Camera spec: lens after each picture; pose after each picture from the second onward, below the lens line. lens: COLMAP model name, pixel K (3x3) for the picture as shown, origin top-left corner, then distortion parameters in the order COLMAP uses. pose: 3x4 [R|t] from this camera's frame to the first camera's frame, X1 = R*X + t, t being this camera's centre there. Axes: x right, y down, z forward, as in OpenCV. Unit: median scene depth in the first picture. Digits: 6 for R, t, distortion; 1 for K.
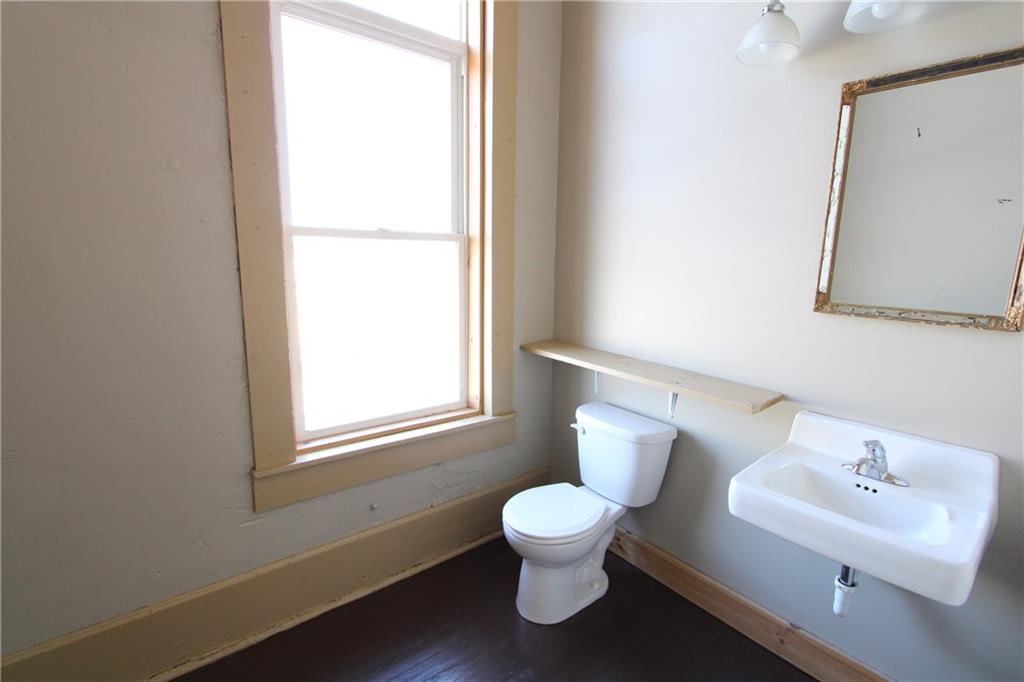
lens RADIAL K [[473.5, 0, 513.6], [0, 473.5, 343.0], [0, 0, 1]] dist [-0.016914, 0.000610]
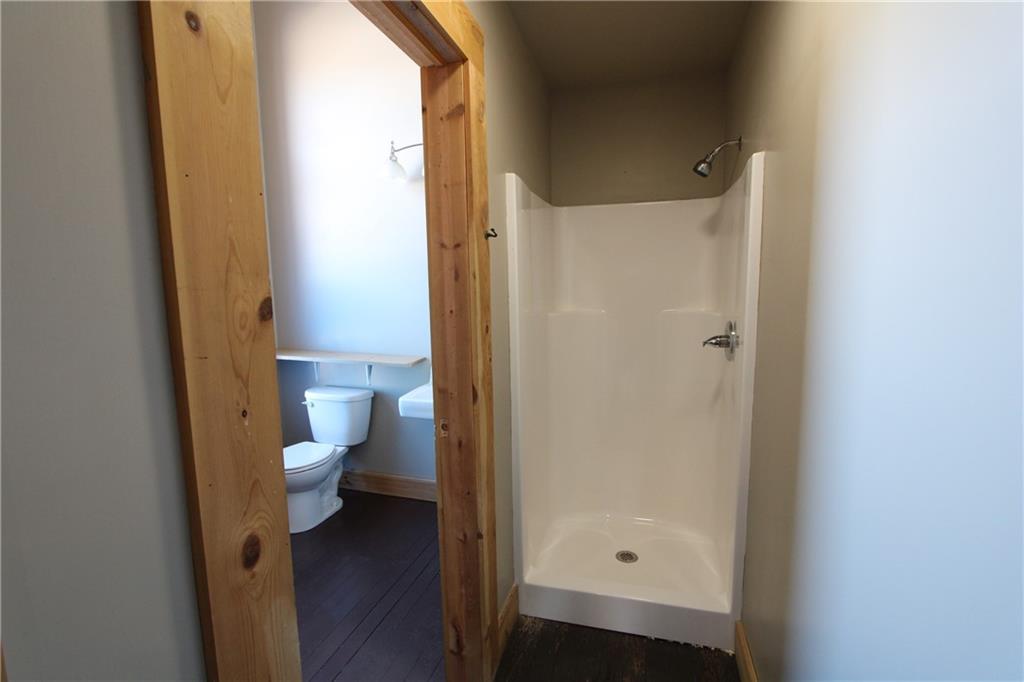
lens RADIAL K [[473.5, 0, 513.6], [0, 473.5, 343.0], [0, 0, 1]] dist [-0.016914, 0.000610]
pose [[0.820051, -0.100370, 0.563421, -0.150934], [0.126026, 0.992004, -0.006710, 0.087150], [-0.558242, 0.076508, 0.826143, -0.596936]]
